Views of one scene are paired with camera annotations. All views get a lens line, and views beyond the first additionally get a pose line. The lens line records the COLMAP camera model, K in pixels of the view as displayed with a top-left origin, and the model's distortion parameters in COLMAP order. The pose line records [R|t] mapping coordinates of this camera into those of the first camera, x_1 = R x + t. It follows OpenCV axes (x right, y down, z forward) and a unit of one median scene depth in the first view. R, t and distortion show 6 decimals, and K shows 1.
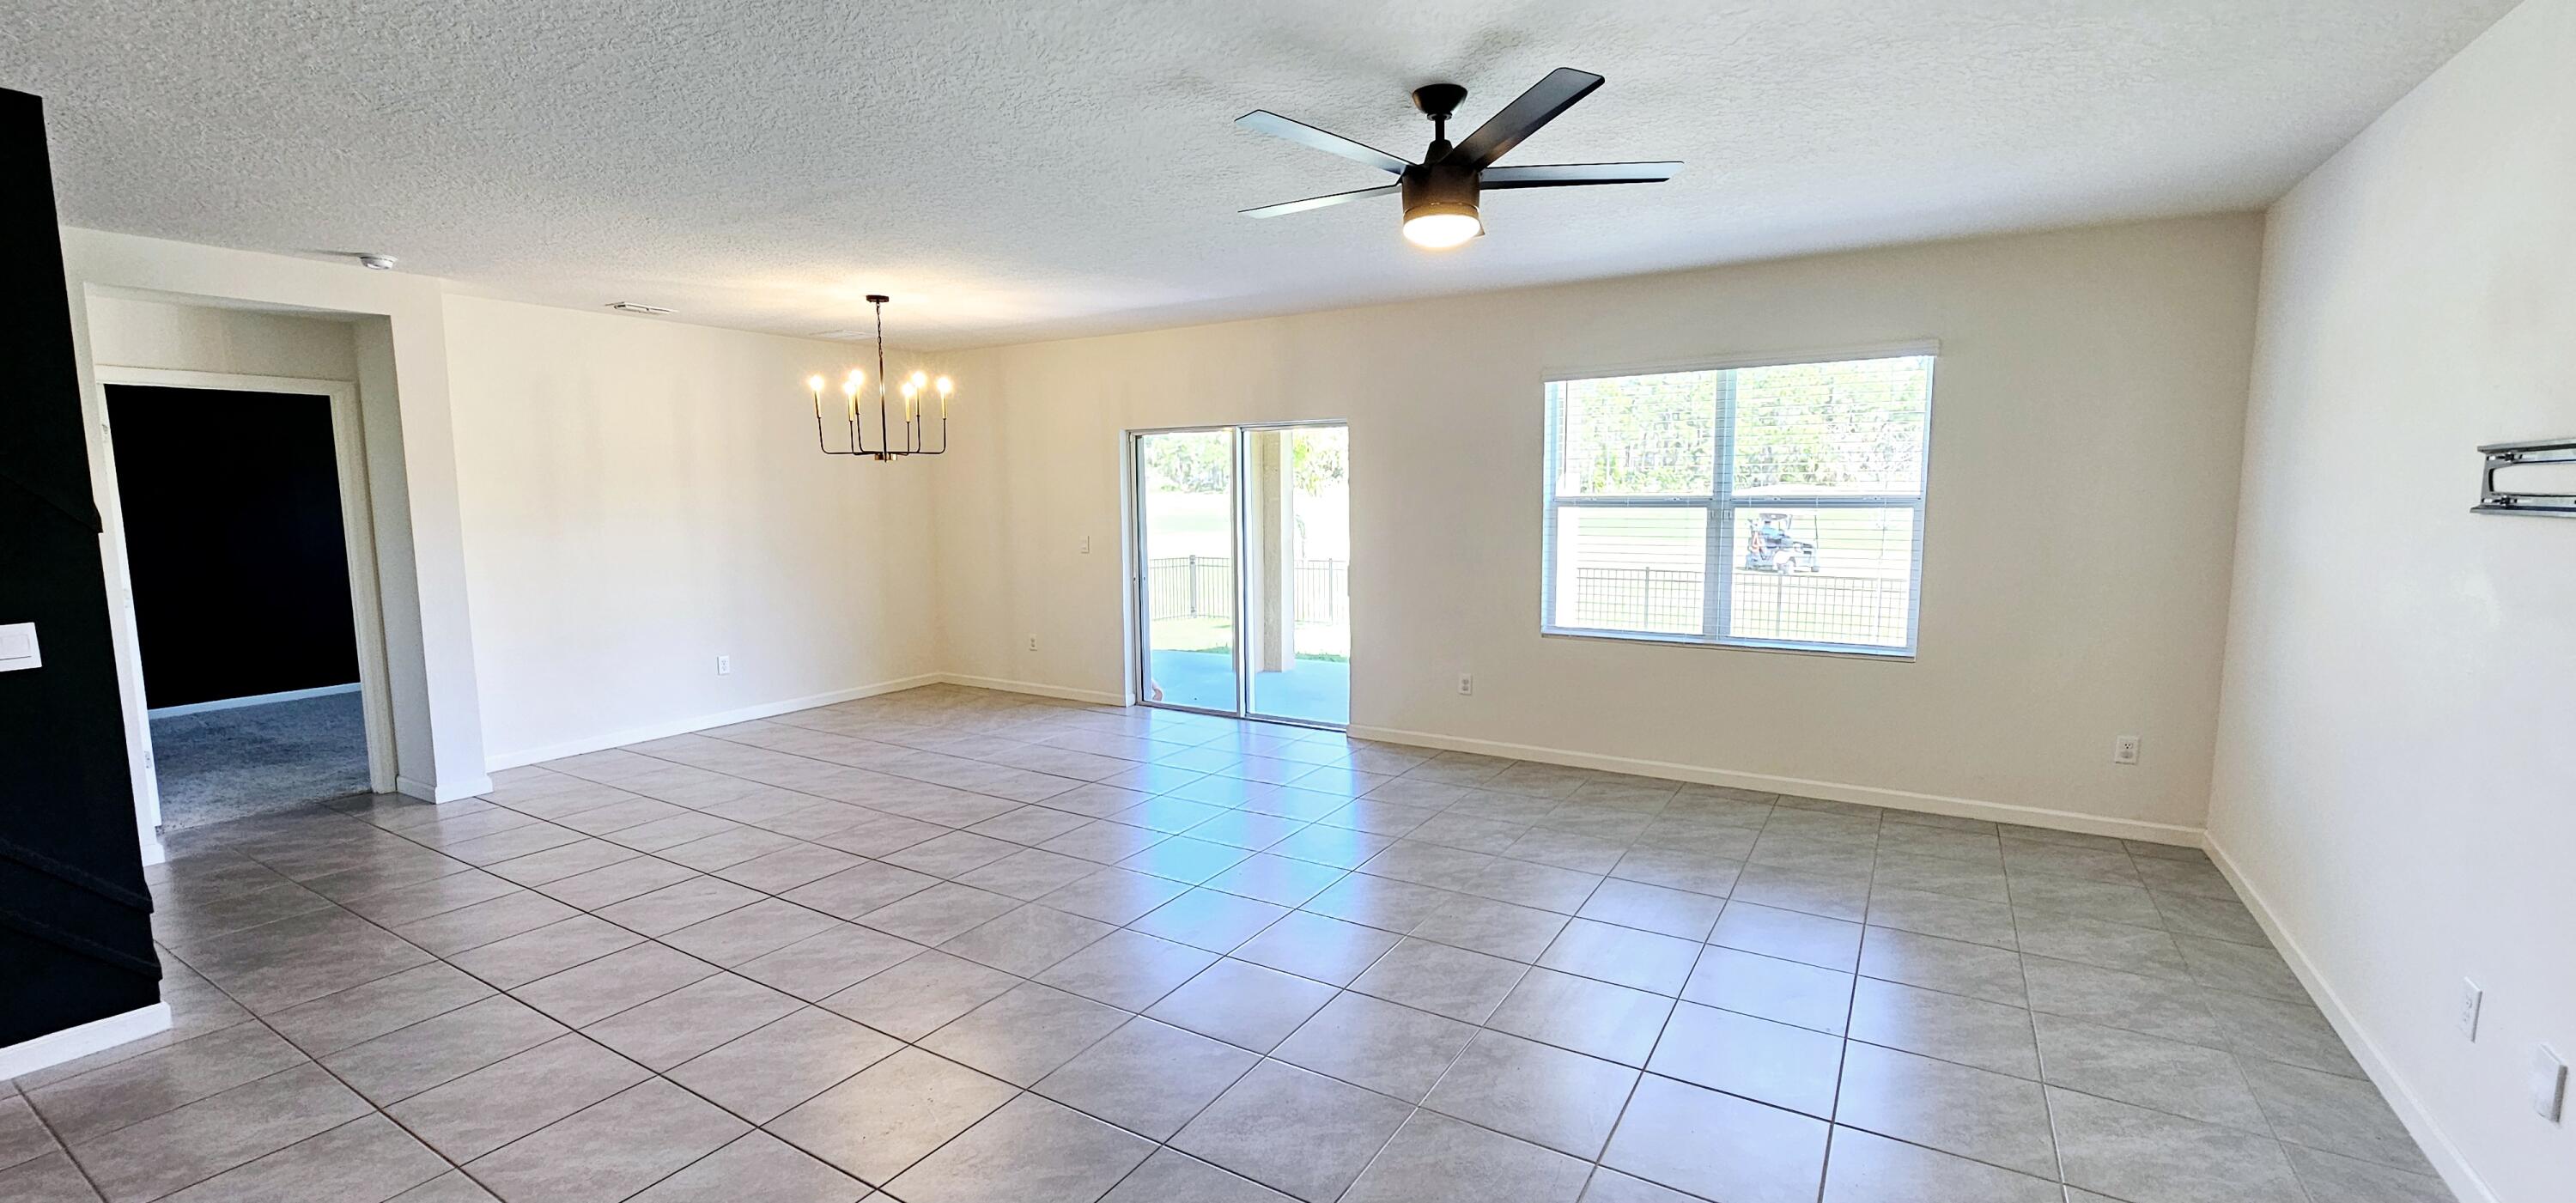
lens RADIAL K [[1052.0, 0, 1290.9], [0, 1052.0, 603.2], [0, 0, 1]] dist [0.000482, 0.000934]
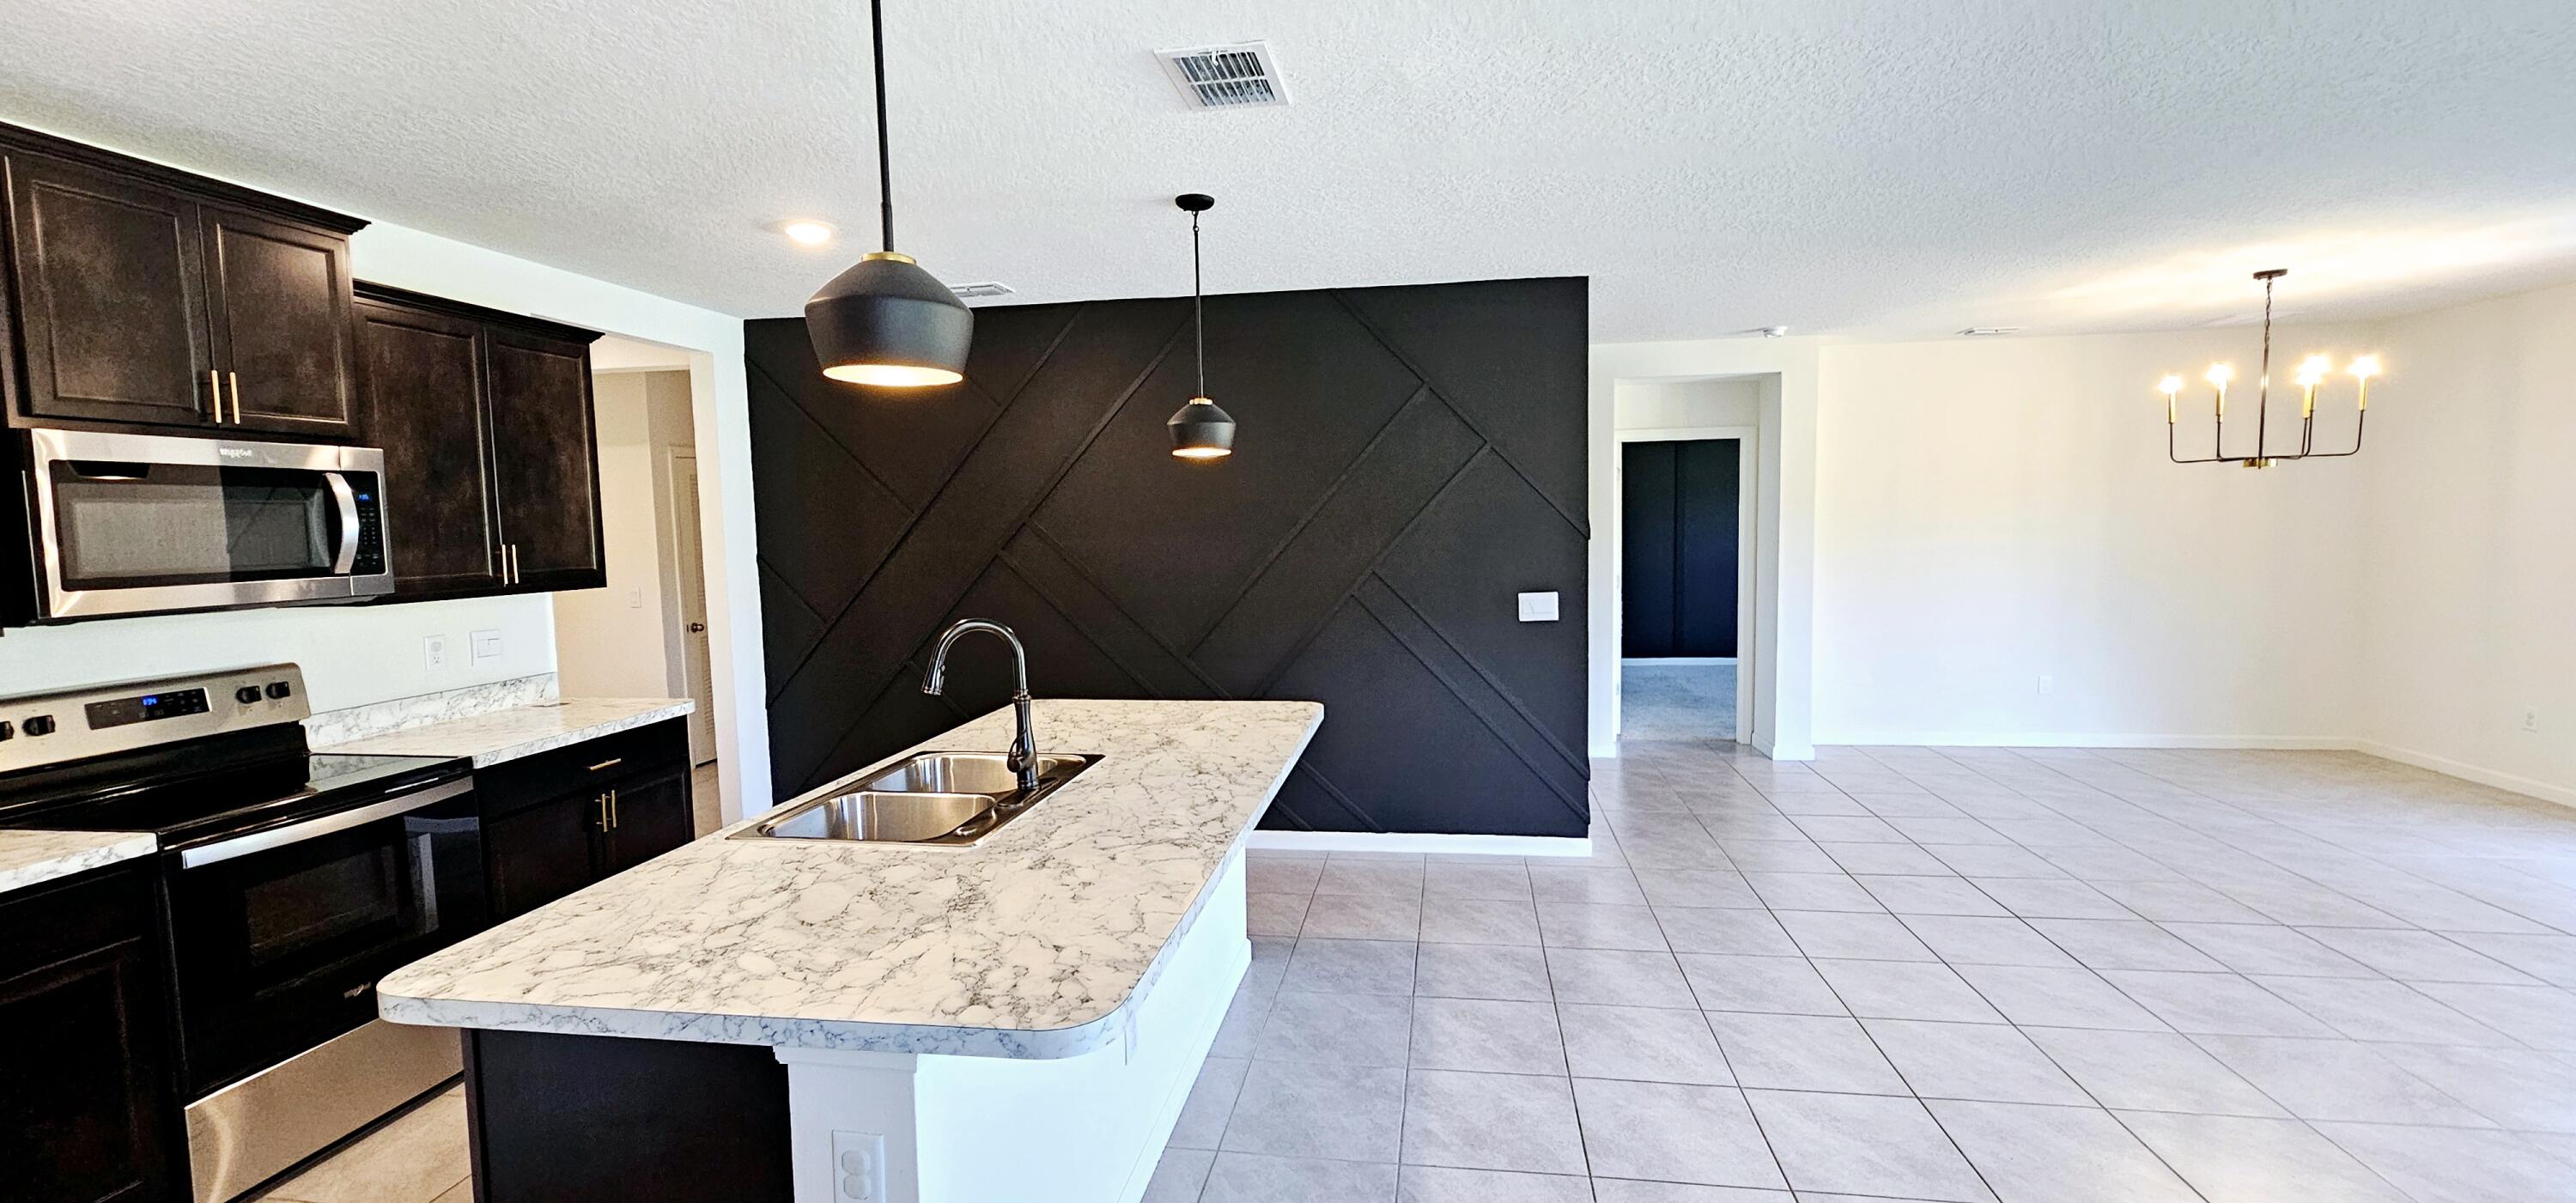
lens RADIAL K [[1052.0, 0, 1299.4], [0, 1052.0, 609.4], [0, 0, 1]] dist [0.000482, 0.000934]
pose [[0.396407, 0.079607, -0.914617, 0.095741], [-0.083023, 0.995260, 0.050643, -0.003435], [0.914313, 0.055859, 0.401137, -0.024806]]
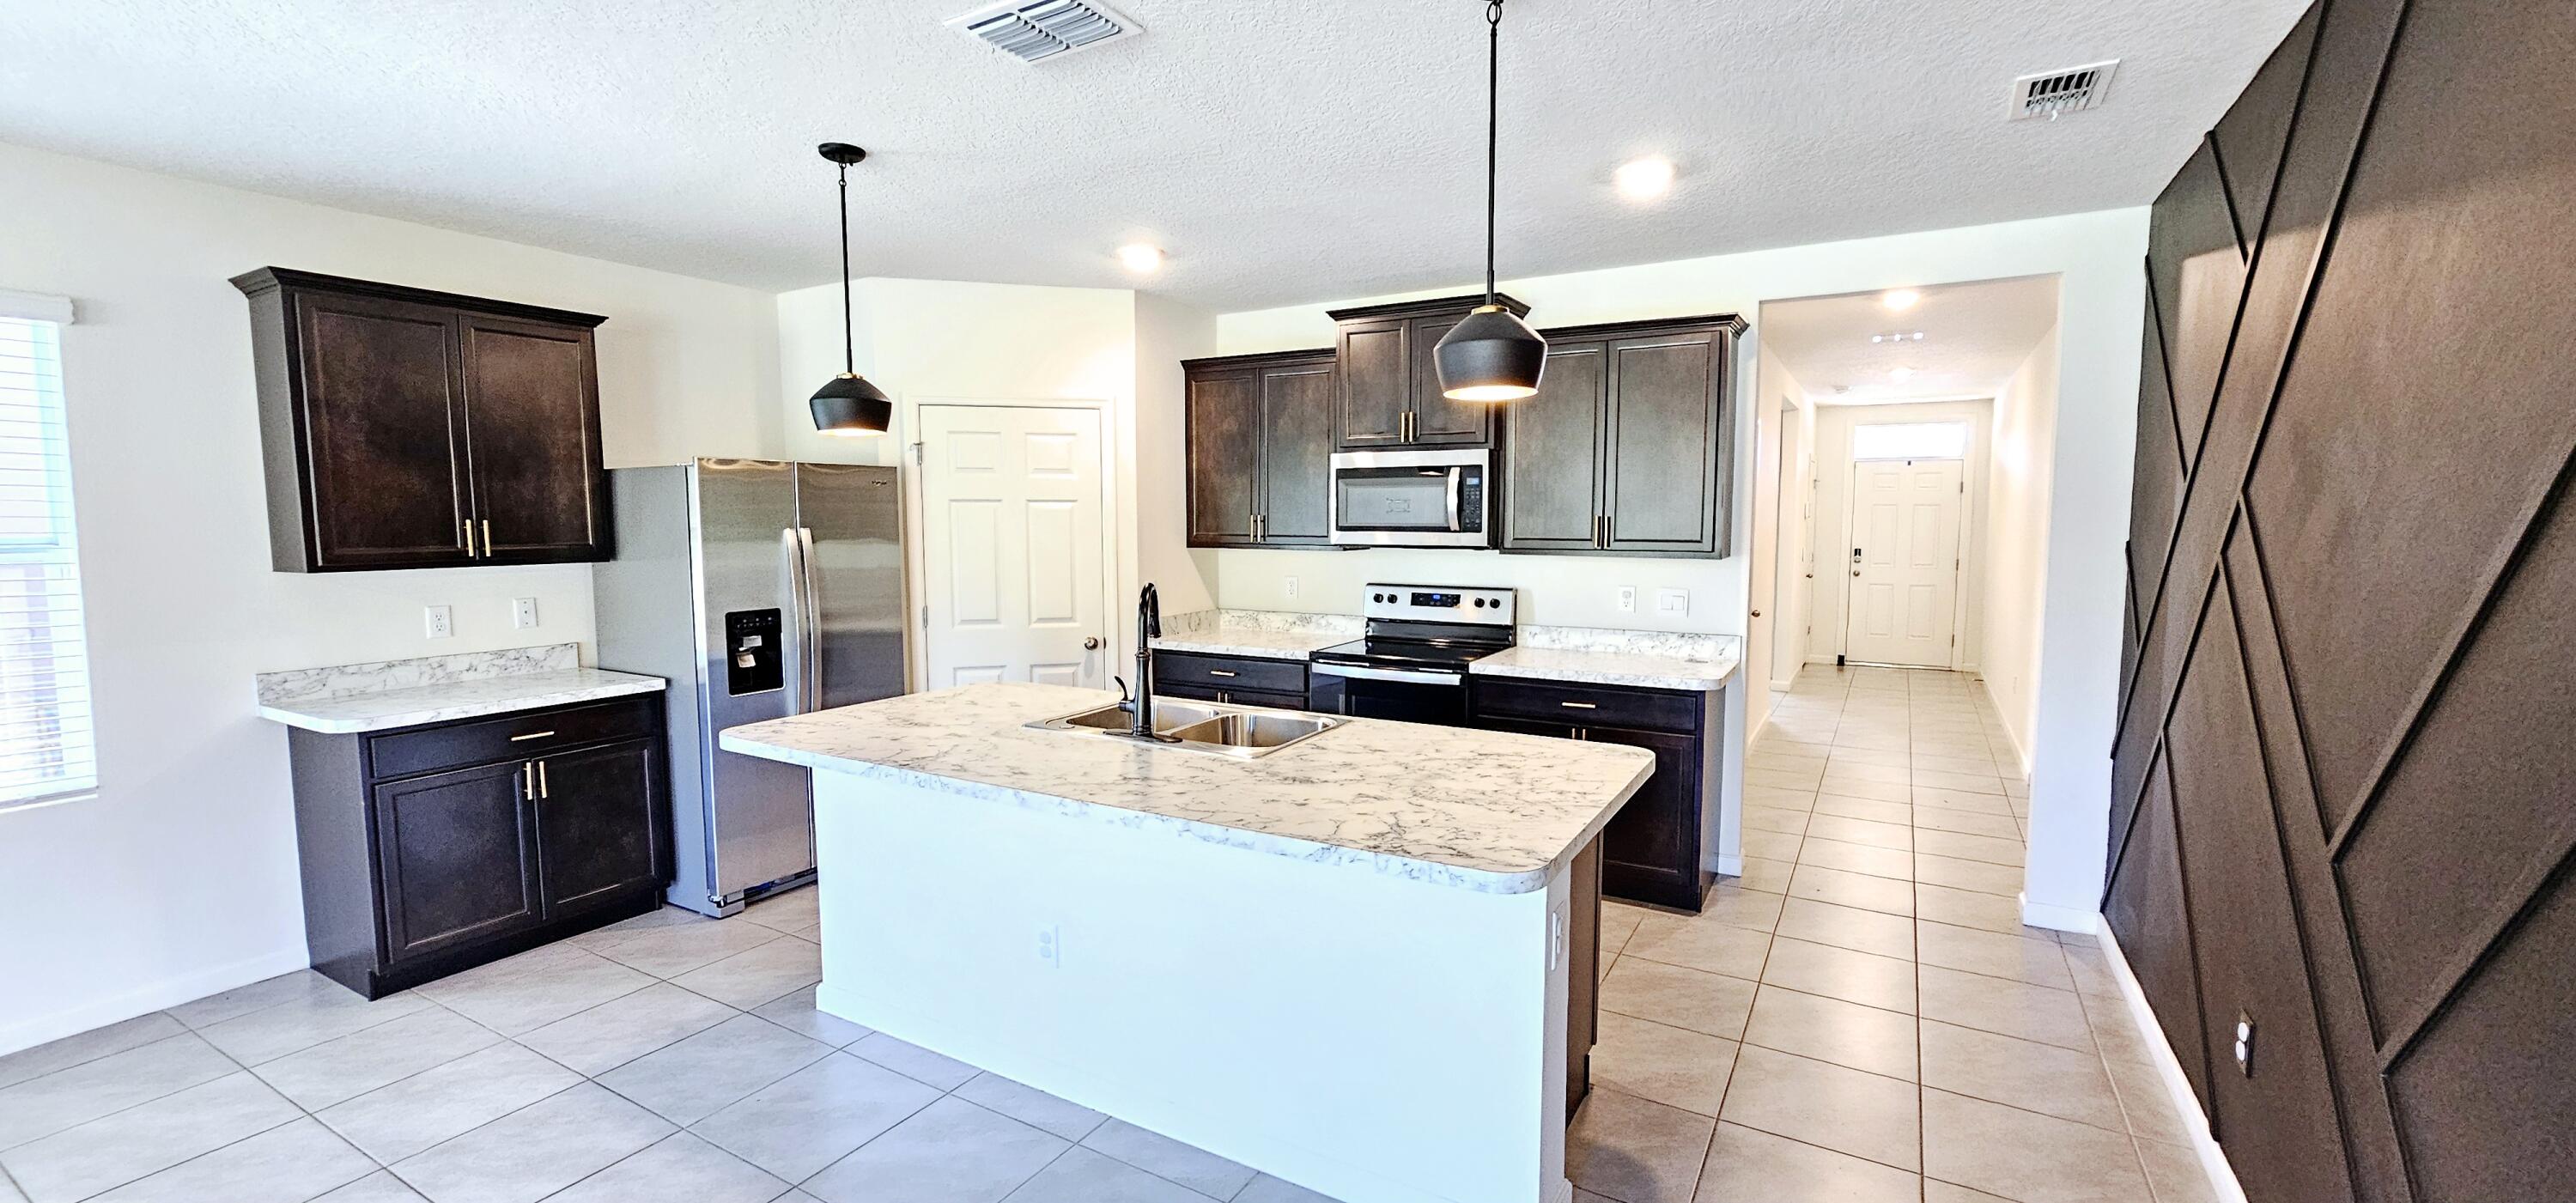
lens RADIAL K [[1052.0, 0, 1302.4], [0, 1052.0, 605.5], [0, 0, 1]] dist [0.000482, 0.000934]
pose [[-0.999465, 0.017554, -0.027585, -0.196416], [0.011759, 0.980197, 0.197675, -0.034779], [0.030509, 0.197245, -0.979879, 0.294566]]
